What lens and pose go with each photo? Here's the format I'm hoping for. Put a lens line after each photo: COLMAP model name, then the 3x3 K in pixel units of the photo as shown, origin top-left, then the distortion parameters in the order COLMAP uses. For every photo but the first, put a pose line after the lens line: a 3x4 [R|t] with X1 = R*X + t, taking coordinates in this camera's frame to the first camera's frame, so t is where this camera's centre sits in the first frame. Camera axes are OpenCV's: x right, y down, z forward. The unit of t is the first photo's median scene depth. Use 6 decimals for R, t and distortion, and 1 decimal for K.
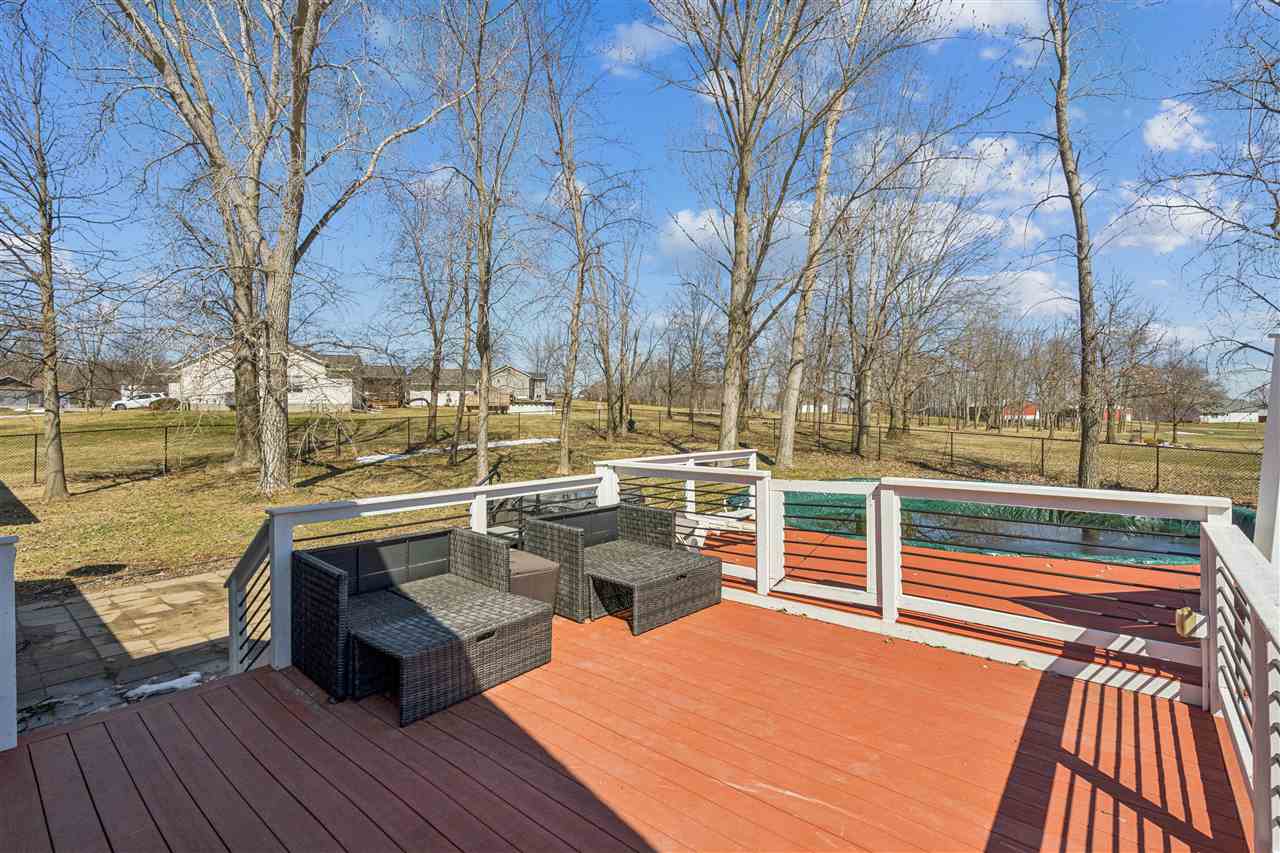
lens RADIAL K [[588.4, 0, 640.0], [0, 588.4, 426.5], [0, 0, 1]] dist [0.000795, 0.000135]
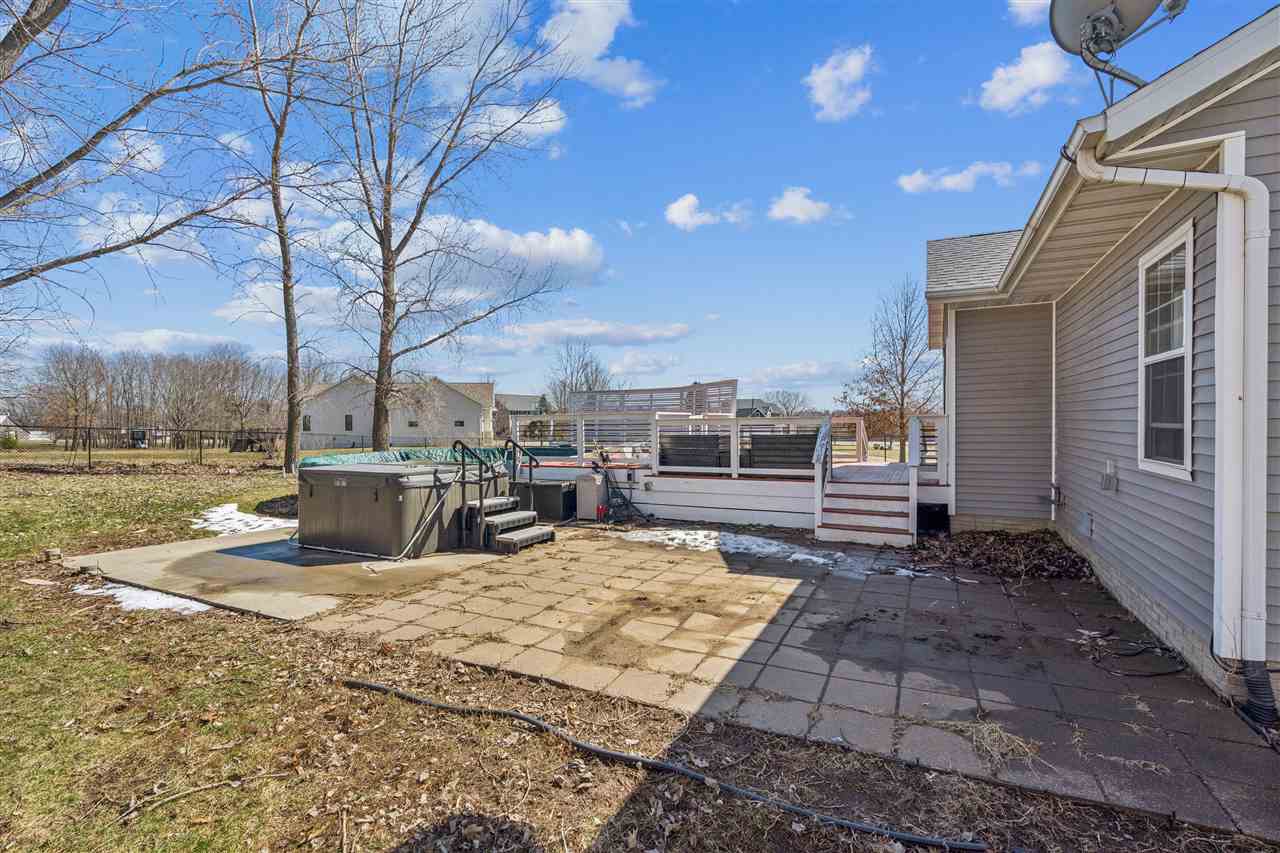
lens RADIAL K [[575.9, 0, 640.0], [0, 575.9, 426.5], [0, 0, 1]] dist [0.015872, 0.000075]
pose [[-0.229230, -0.000137, 0.973372, -2.378011], [0.028363, 0.999574, 0.006821, 0.122832], [-0.972959, 0.029171, -0.229129, 1.980709]]
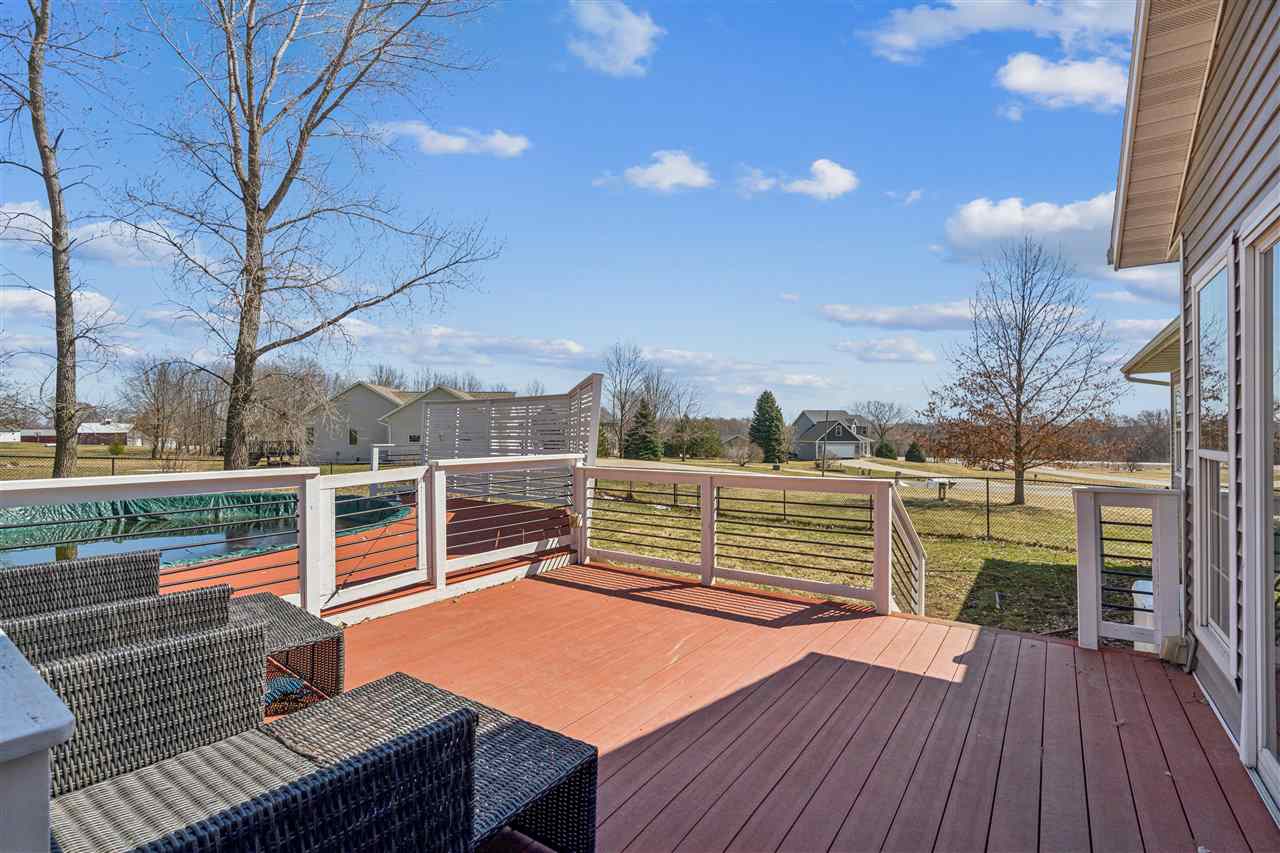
lens RADIAL K [[575.9, 0, 640.0], [0, 575.9, 426.5], [0, 0, 1]] dist [0.015872, 0.000075]
pose [[-0.079793, 0.016567, 0.996674, -0.700246], [0.019557, 0.999695, -0.015052, 0.045983], [-0.996620, 0.018291, -0.080093, 0.689796]]
